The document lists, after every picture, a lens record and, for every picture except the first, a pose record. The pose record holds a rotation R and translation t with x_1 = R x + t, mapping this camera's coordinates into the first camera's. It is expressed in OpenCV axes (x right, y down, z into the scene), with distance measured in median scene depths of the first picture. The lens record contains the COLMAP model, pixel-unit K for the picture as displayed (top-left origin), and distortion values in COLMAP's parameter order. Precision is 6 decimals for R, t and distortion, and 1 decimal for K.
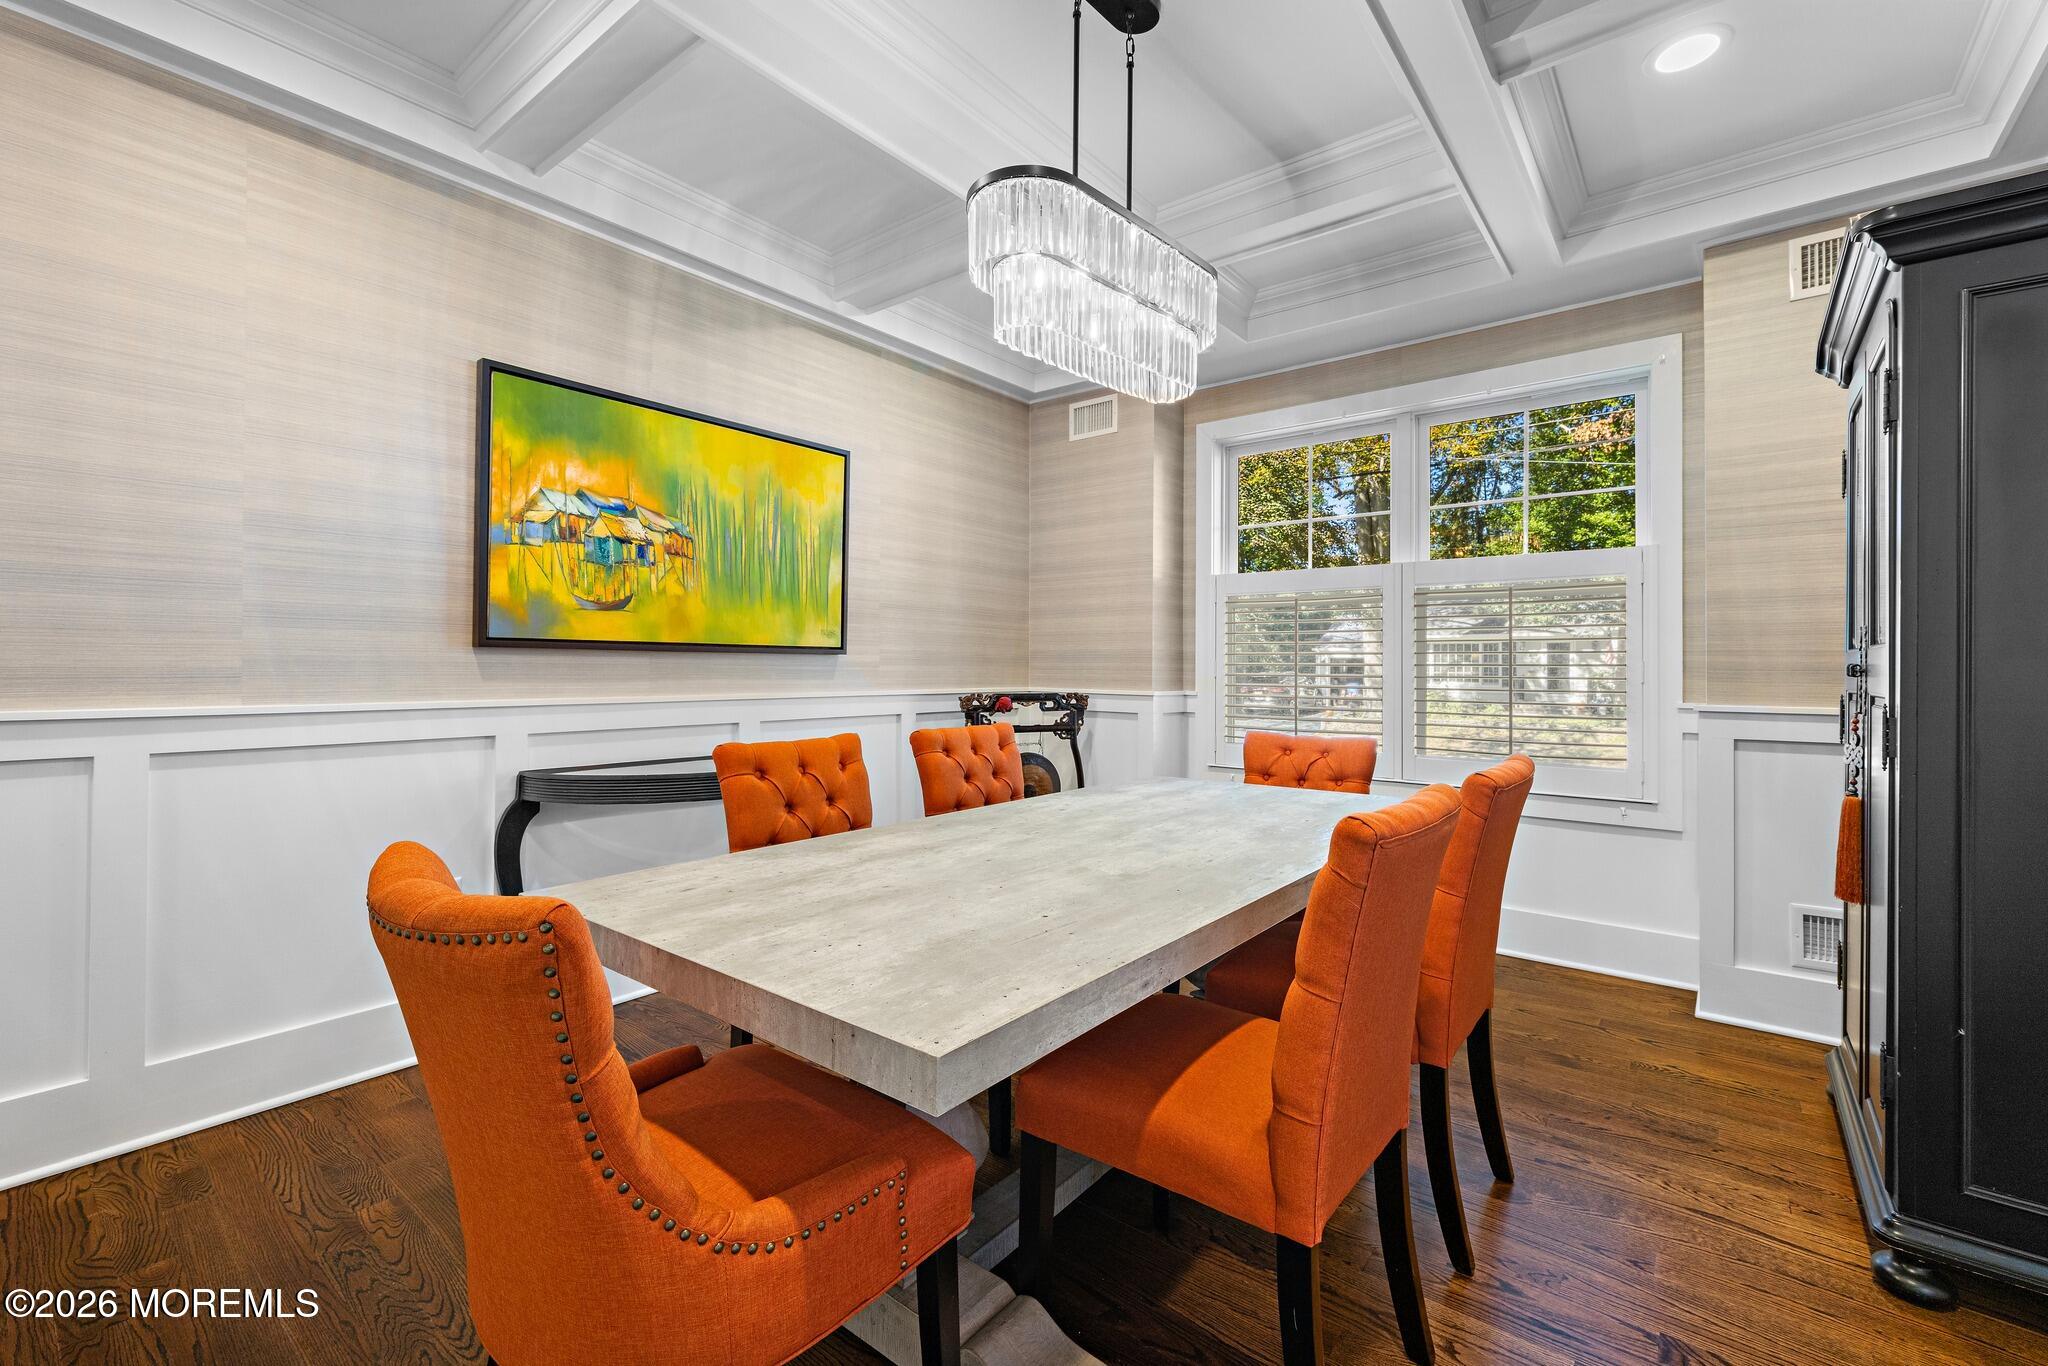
lens RADIAL K [[839.9, 0, 1014.2], [0, 839.9, 662.6], [0, 0, 1]] dist [0.003010, -0.002067]
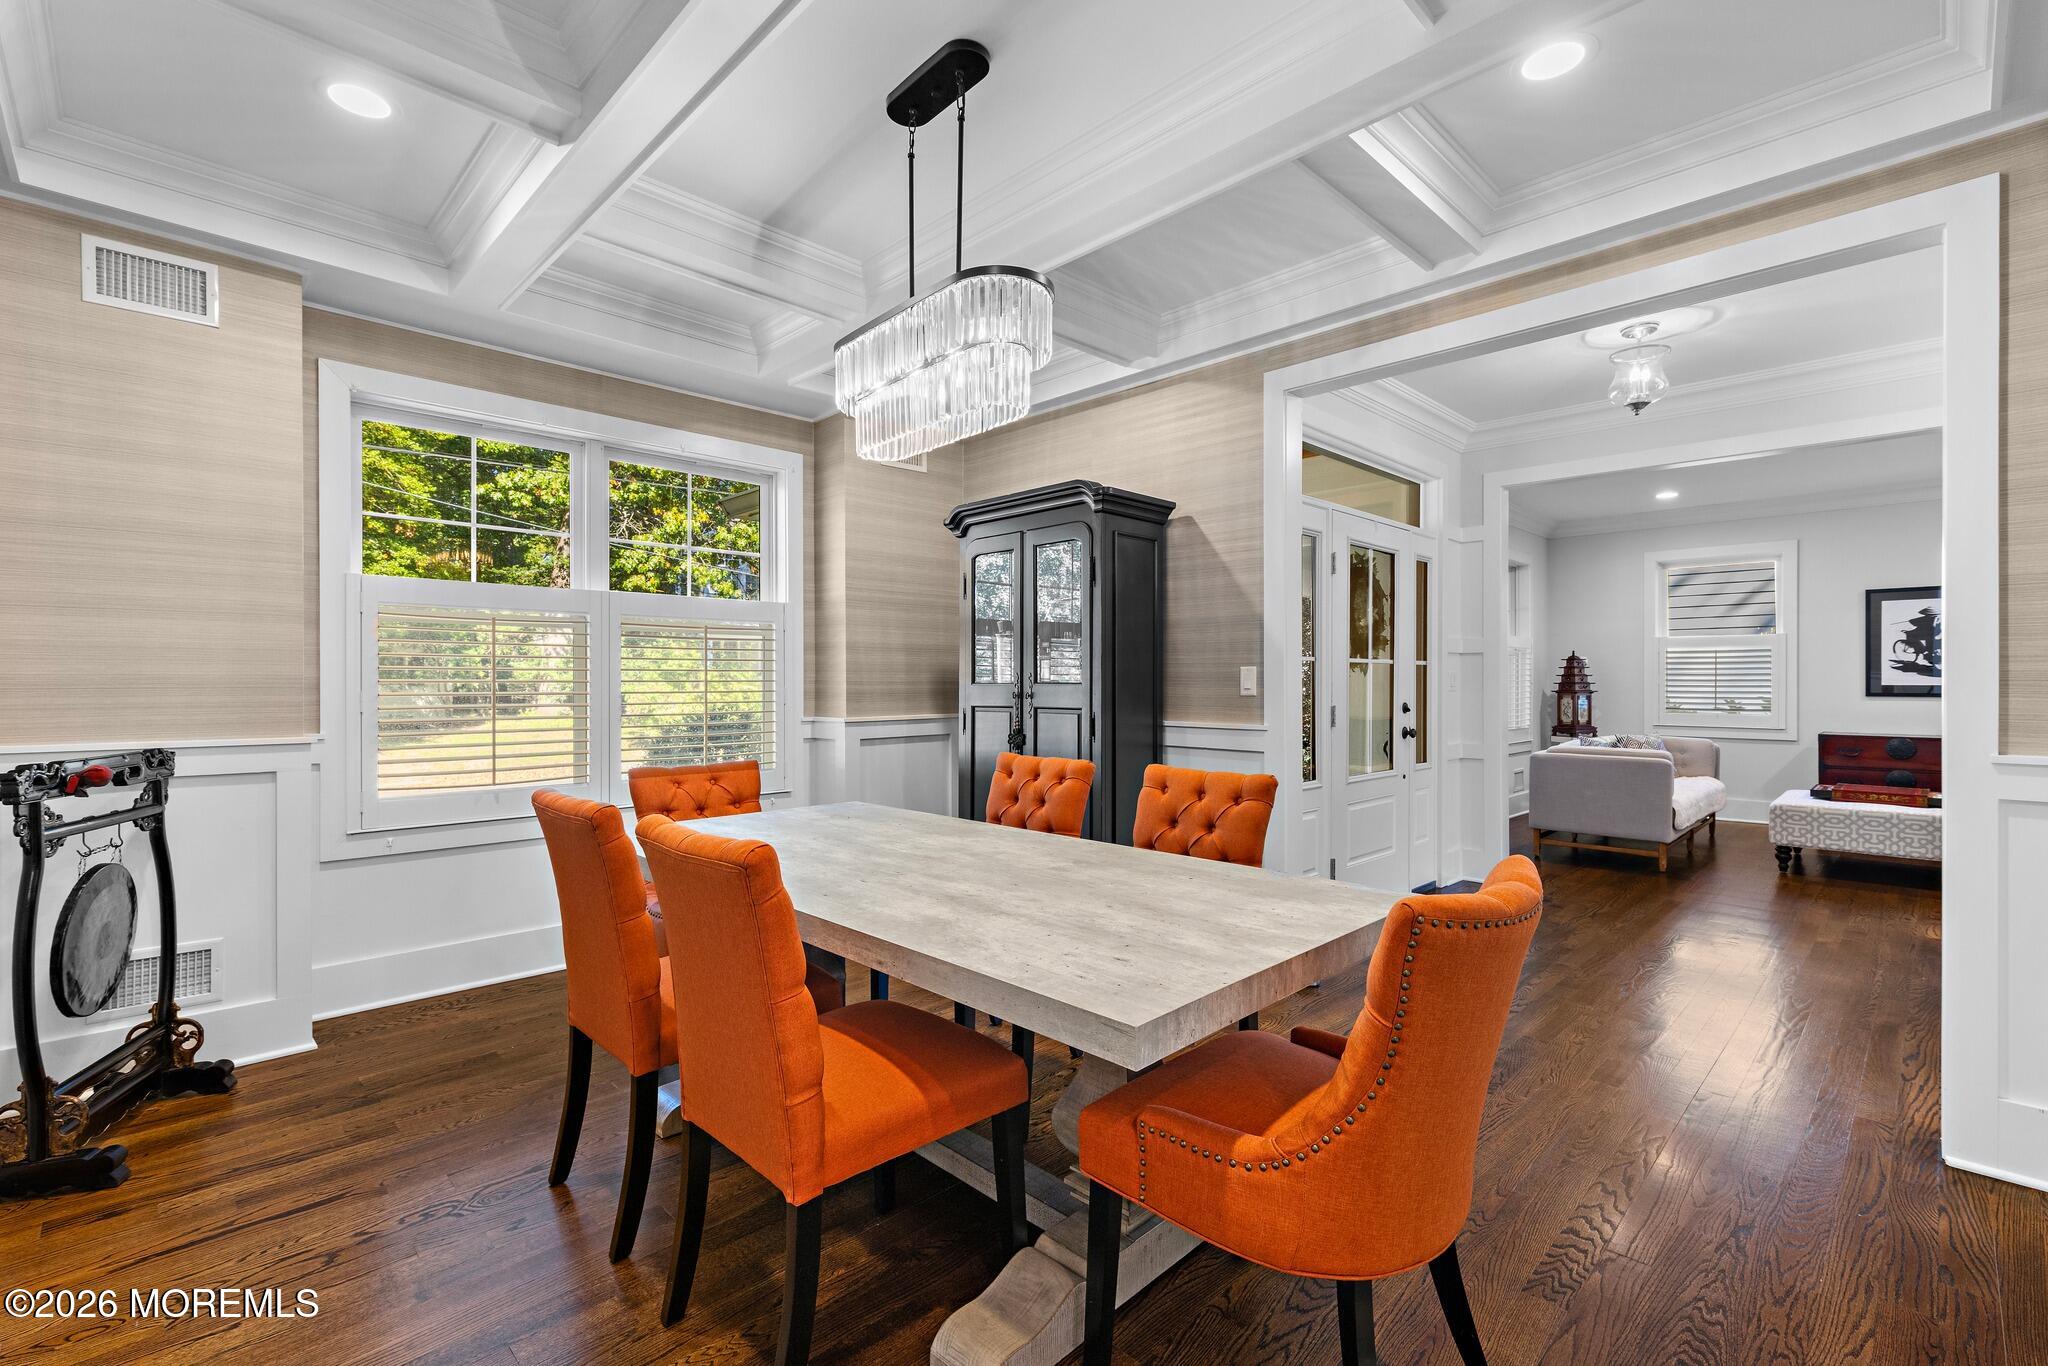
lens RADIAL K [[877.3, 0, 1019.7], [0, 877.3, 683.9], [0, 0, 1]] dist [-0.003958, -0.000280]
pose [[0.132731, -0.006337, 0.991132, -0.531612], [-0.000832, 0.999978, 0.006506, -0.016141], [-0.991152, -0.001689, 0.132723, 0.383519]]
